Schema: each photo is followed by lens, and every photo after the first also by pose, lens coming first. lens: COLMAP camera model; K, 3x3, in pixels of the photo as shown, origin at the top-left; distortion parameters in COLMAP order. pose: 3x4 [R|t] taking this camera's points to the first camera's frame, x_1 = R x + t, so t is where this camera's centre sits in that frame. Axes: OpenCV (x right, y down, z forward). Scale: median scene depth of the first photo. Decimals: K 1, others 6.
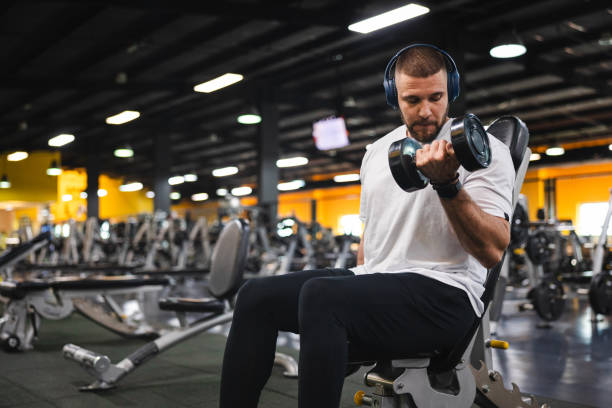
lens RADIAL K [[727.0, 0, 309.0], [0, 727.0, 204.2], [0, 0, 1]] dist [0.003762, -0.009977]
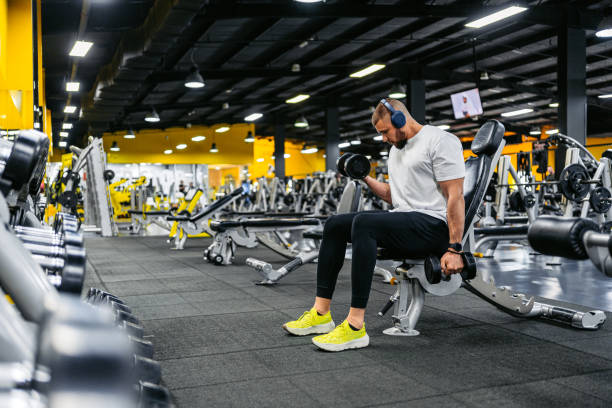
lens RADIAL K [[623.0, 0, 306.0], [0, 623.0, 204.0], [0, 0, 1]] dist [0.003722, 0.000796]
pose [[0.968494, 0.002740, -0.249023, 0.047021], [0.013866, 0.997795, 0.064906, -0.005949], [0.248652, -0.066314, 0.966320, -0.105375]]
